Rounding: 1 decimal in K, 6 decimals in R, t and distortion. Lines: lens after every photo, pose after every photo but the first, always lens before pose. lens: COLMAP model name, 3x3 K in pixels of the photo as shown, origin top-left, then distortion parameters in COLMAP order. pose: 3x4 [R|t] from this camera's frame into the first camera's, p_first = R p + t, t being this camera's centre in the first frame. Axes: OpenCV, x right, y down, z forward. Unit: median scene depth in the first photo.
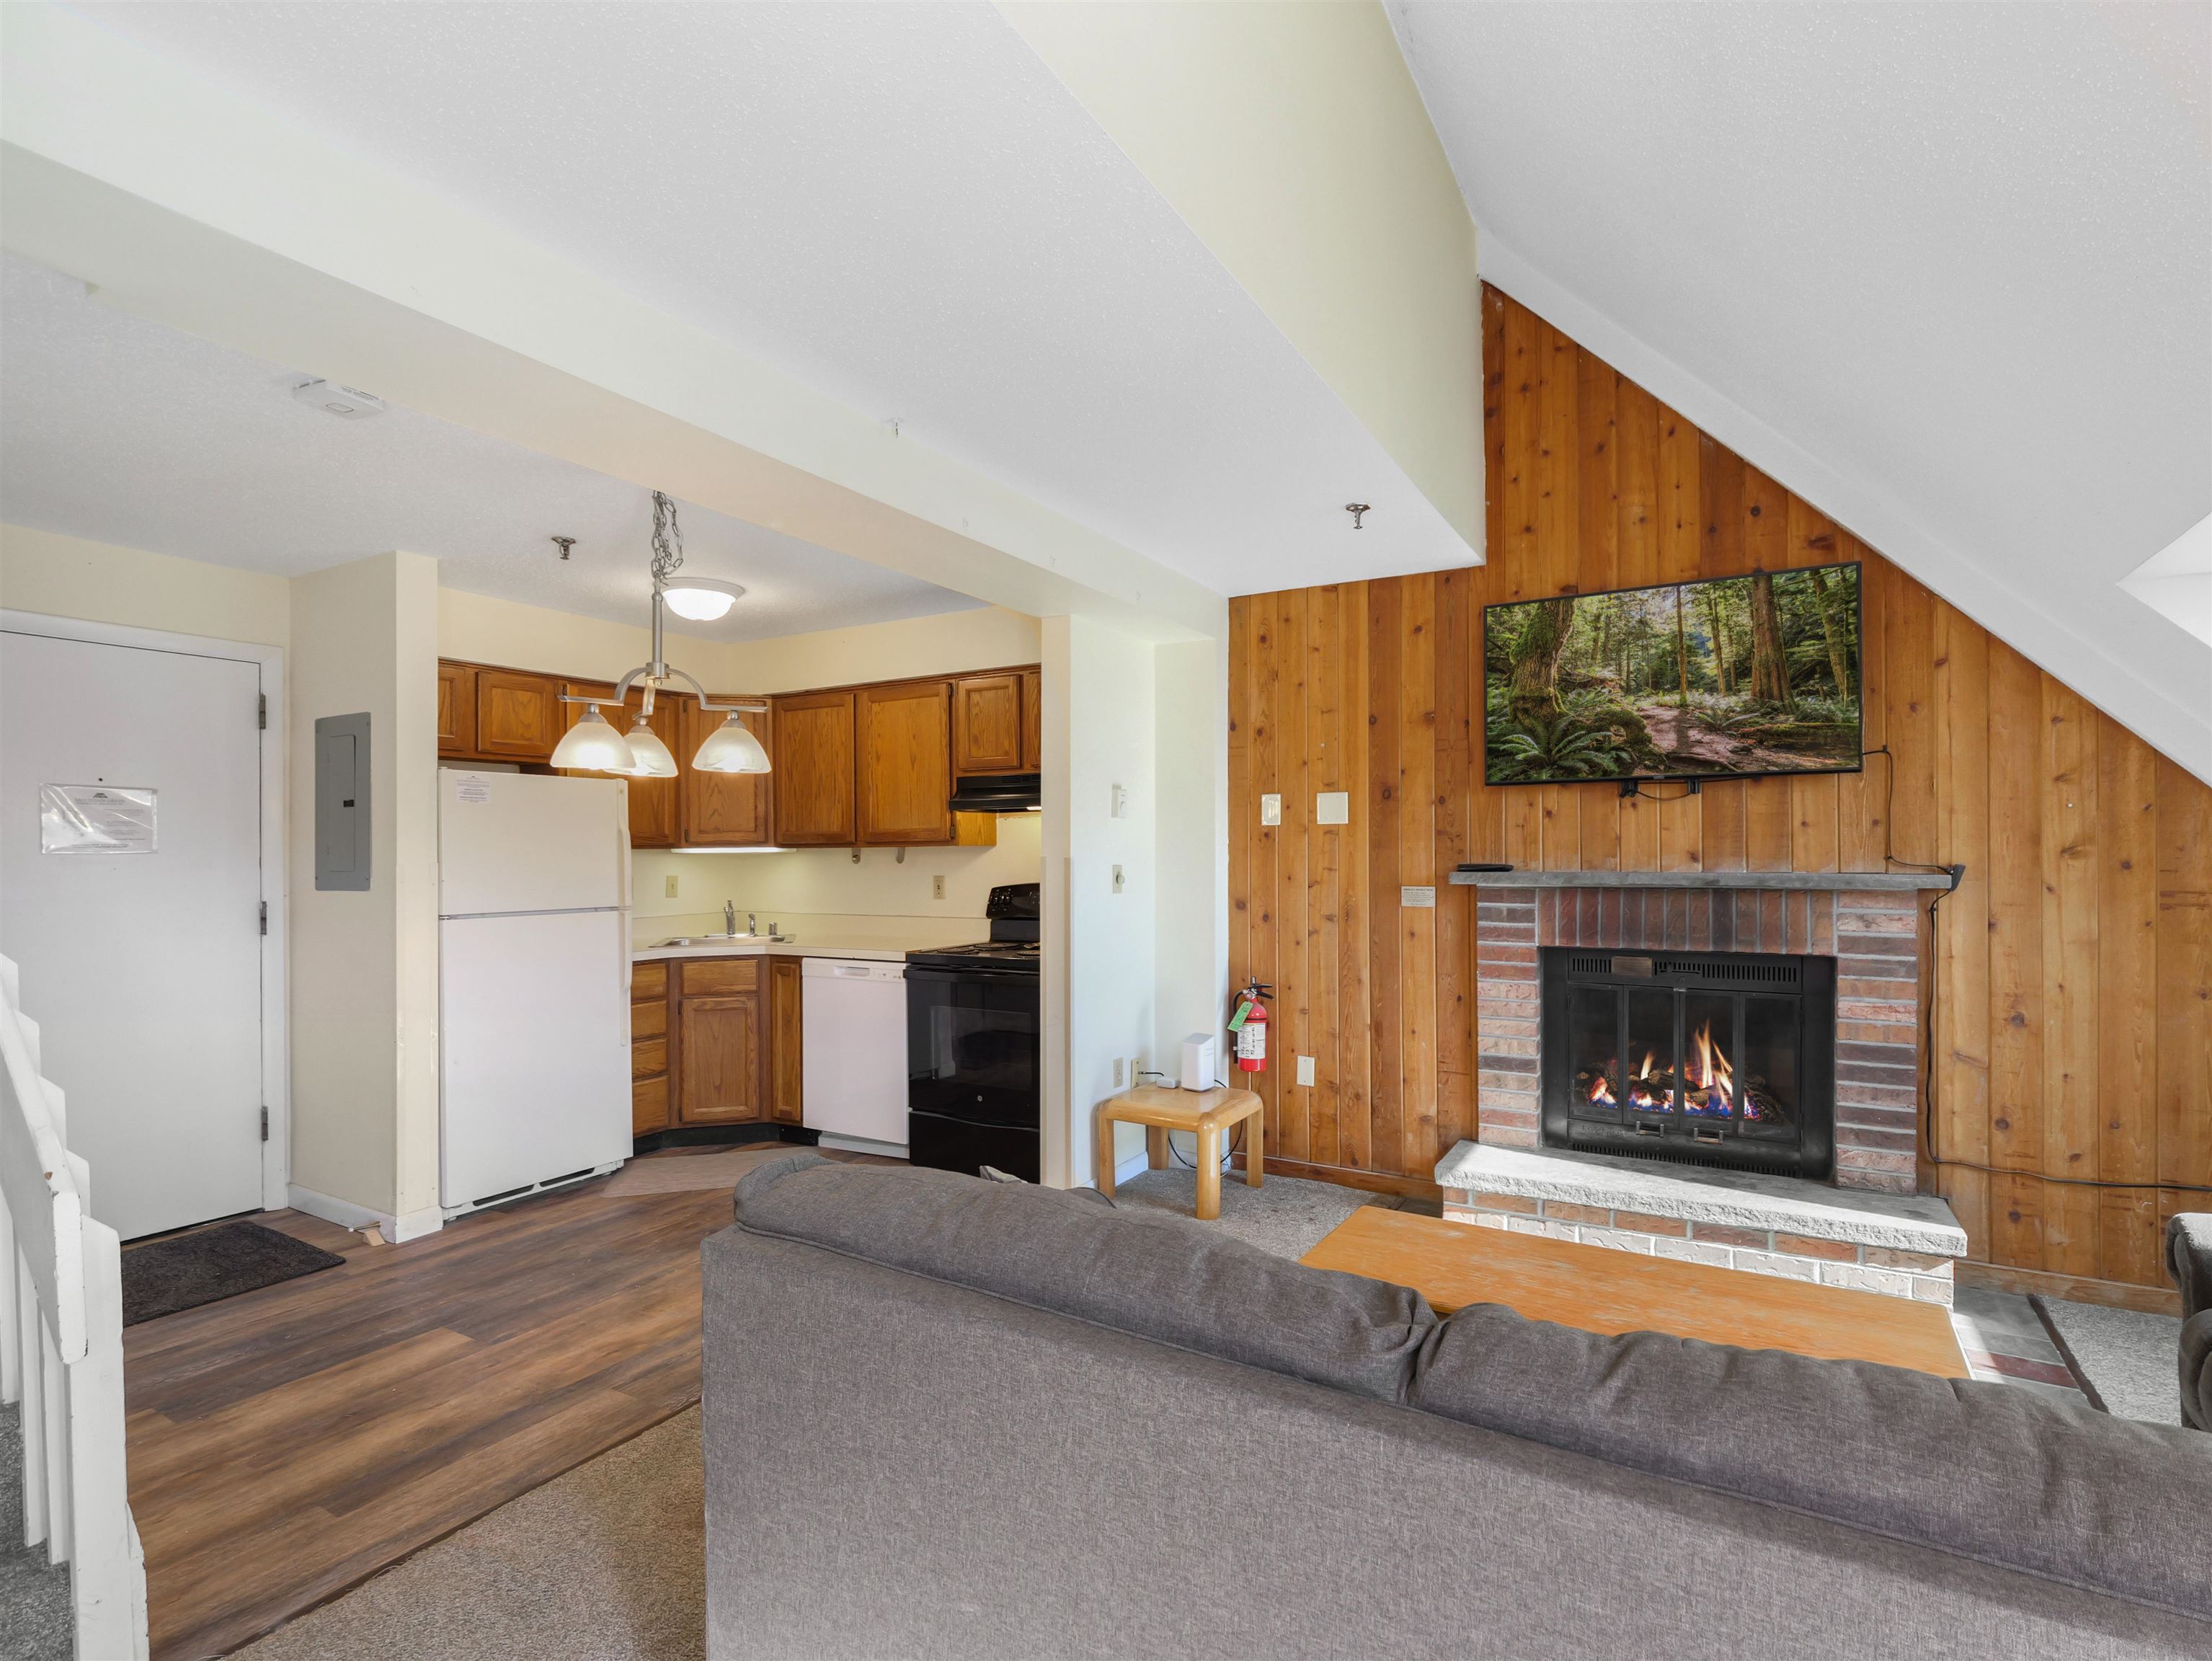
lens RADIAL K [[1182.1, 0, 1169.4], [0, 1182.1, 825.1], [0, 0, 1]] dist [0.002731, -0.009198]
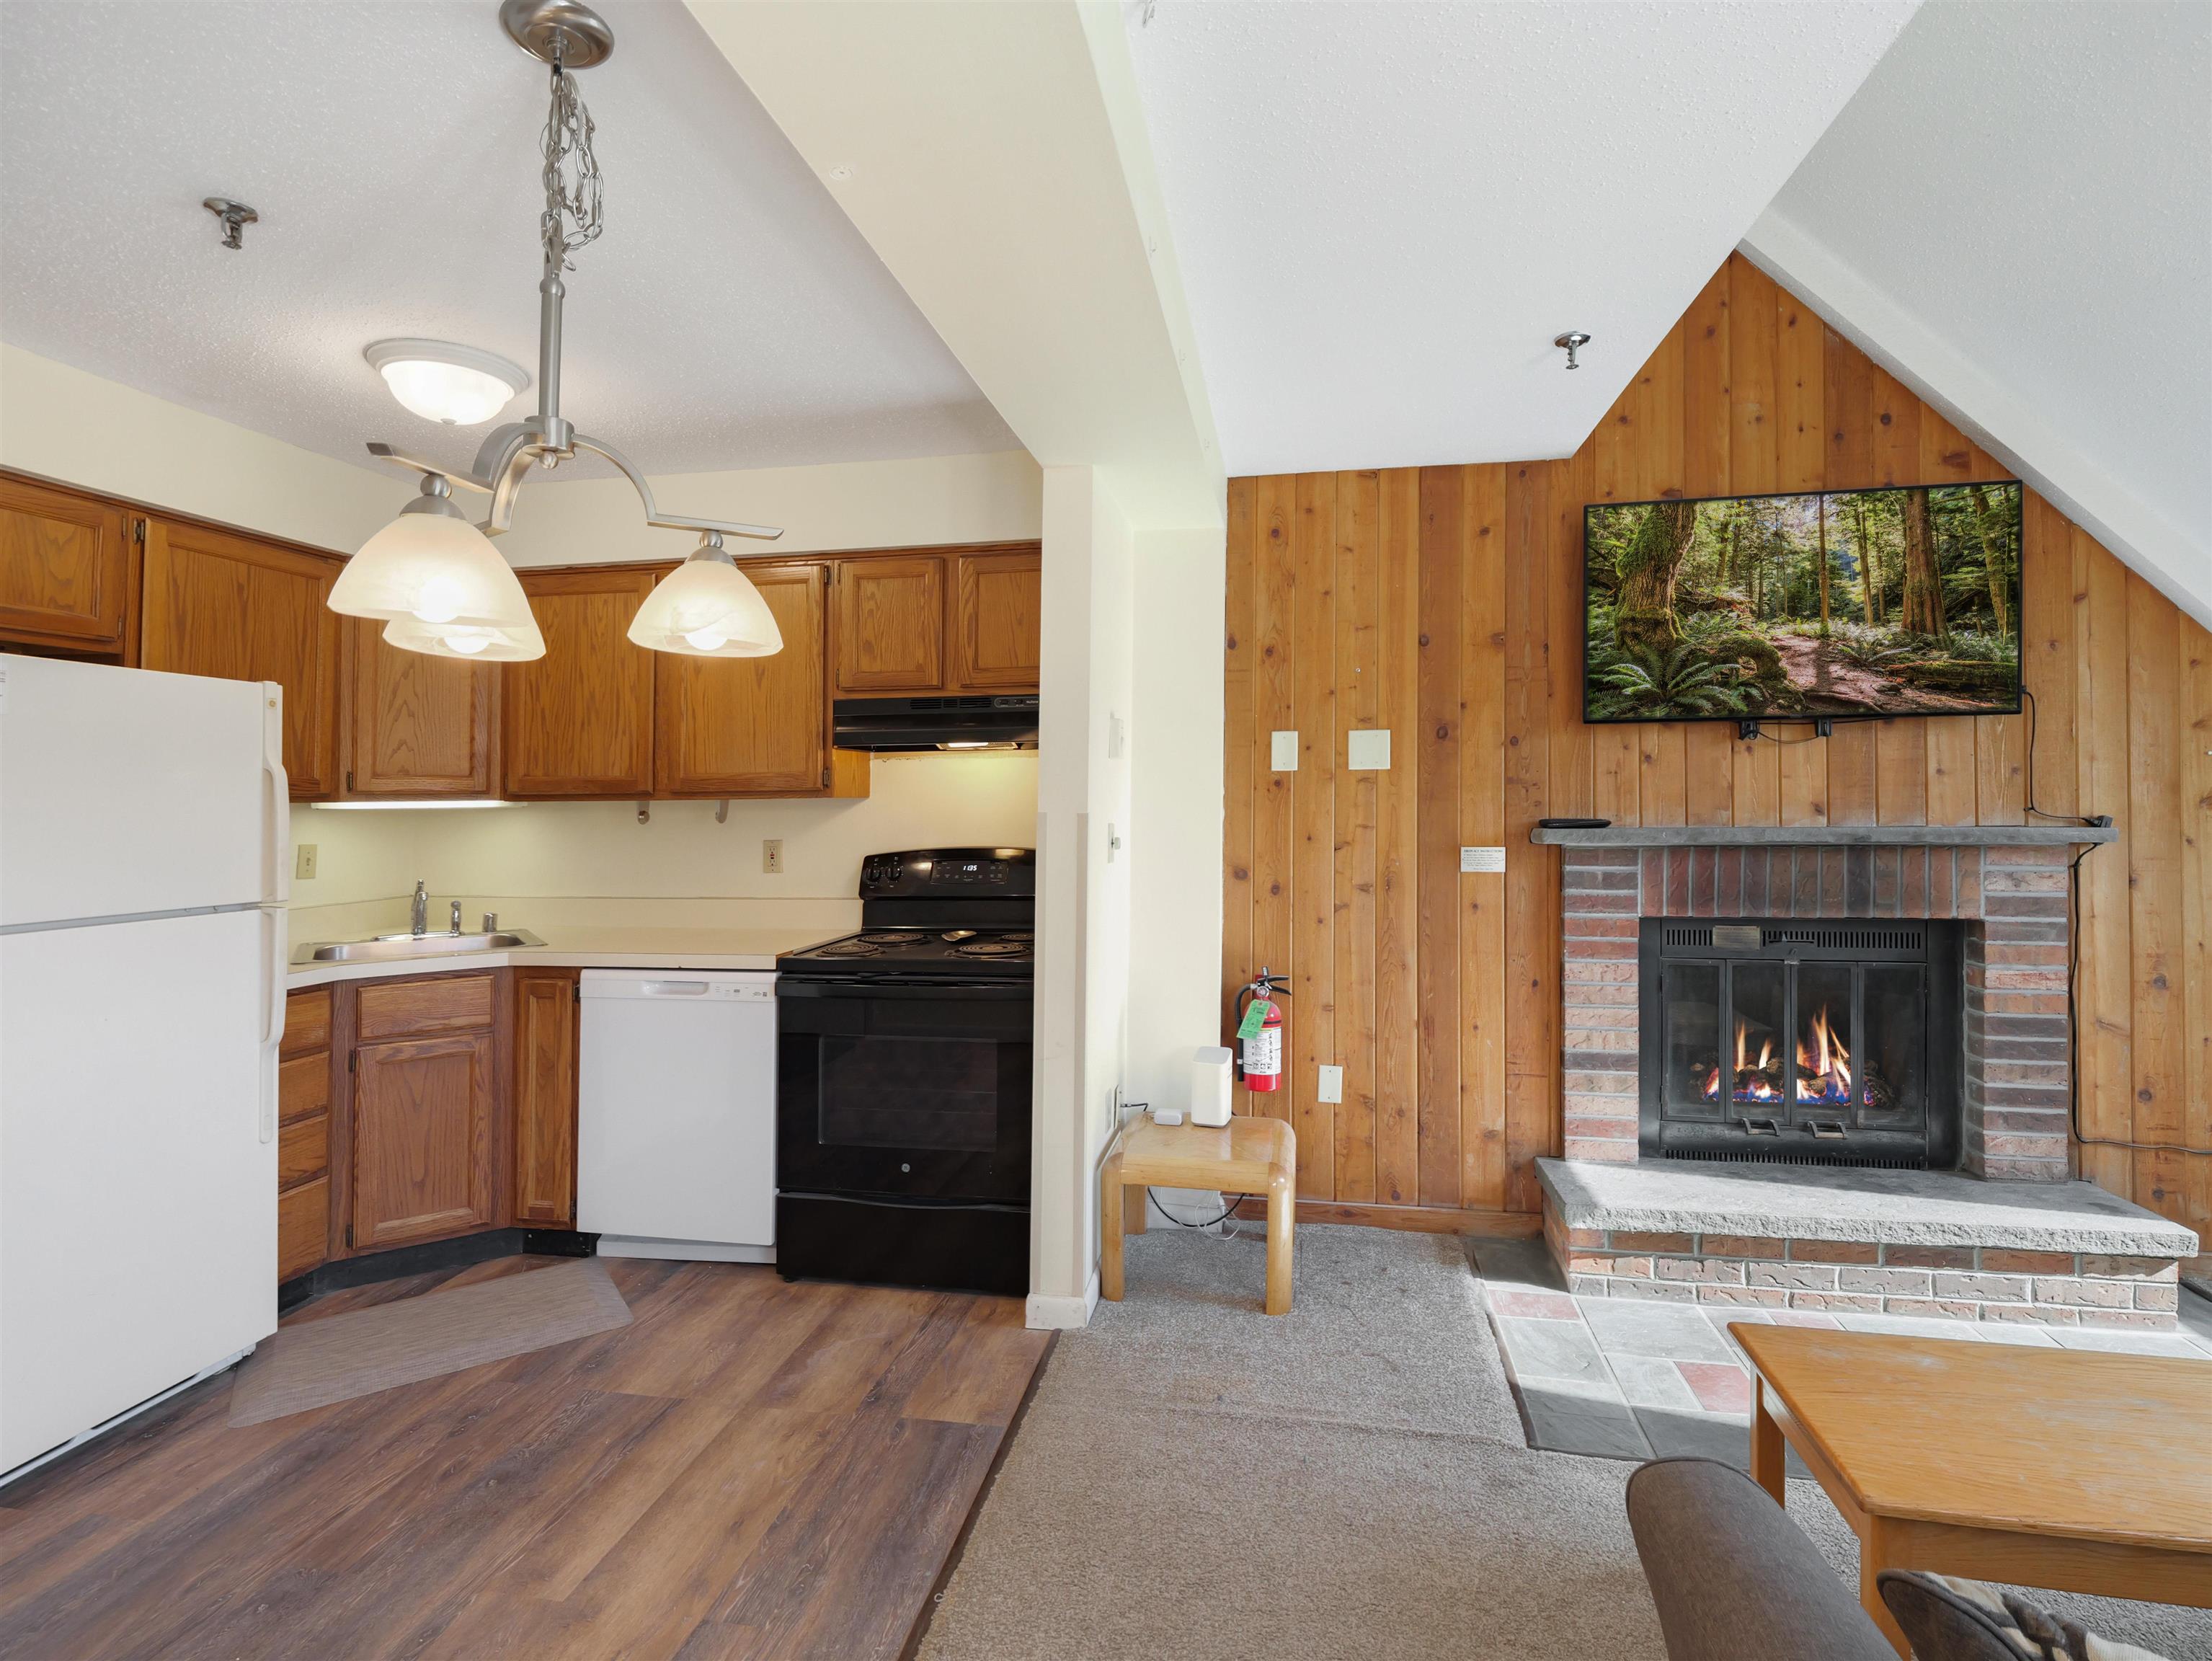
lens RADIAL K [[1104.0, 0, 1136.4], [0, 1104.0, 754.2], [0, 0, 1]] dist [0.009765, -0.011733]
pose [[0.935601, 0.013712, 0.352793, -0.295326], [-0.005242, 0.999675, -0.024952, 0.008946], [-0.353020, 0.021496, 0.935369, 0.392405]]
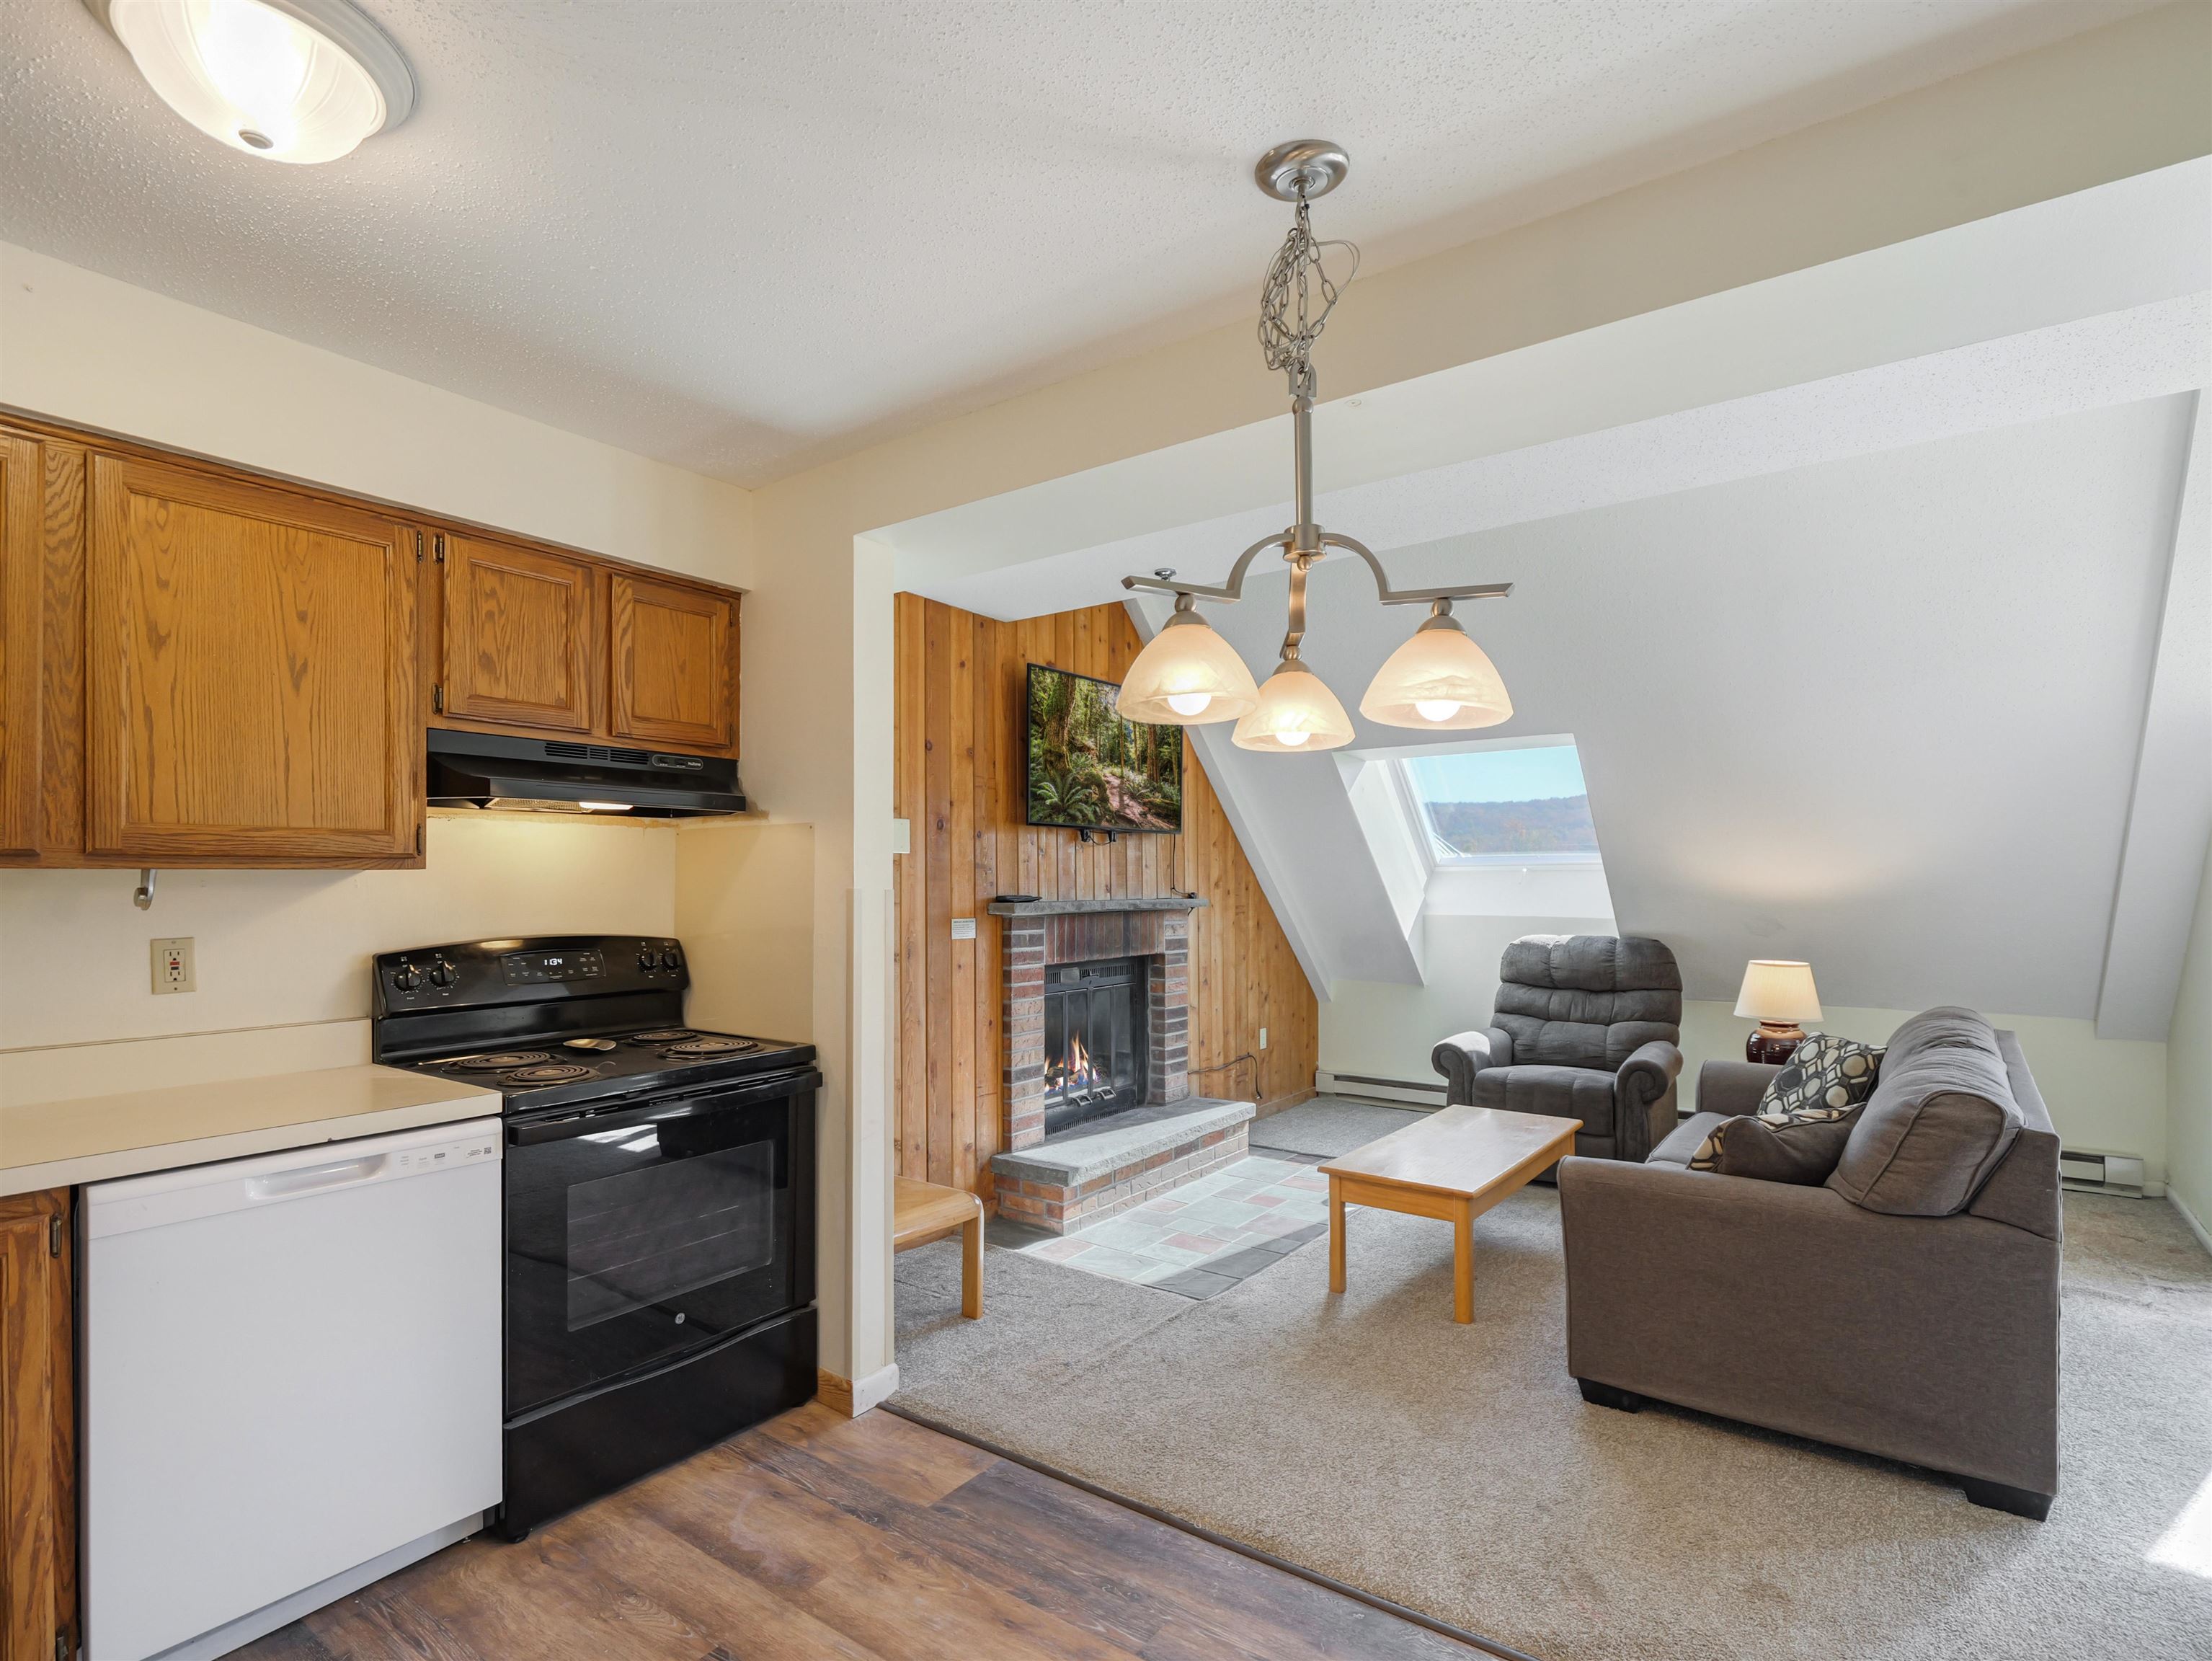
lens RADIAL K [[1050.9, 0, 1107.3], [0, 1050.9, 873.5], [0, 0, 1]] dist [-0.000311, -0.000803]
pose [[0.111178, 0.029031, 0.993376, -0.704963], [0.012224, 0.999458, -0.030577, 0.044284], [-0.993725, 0.015542, 0.110762, 0.819348]]
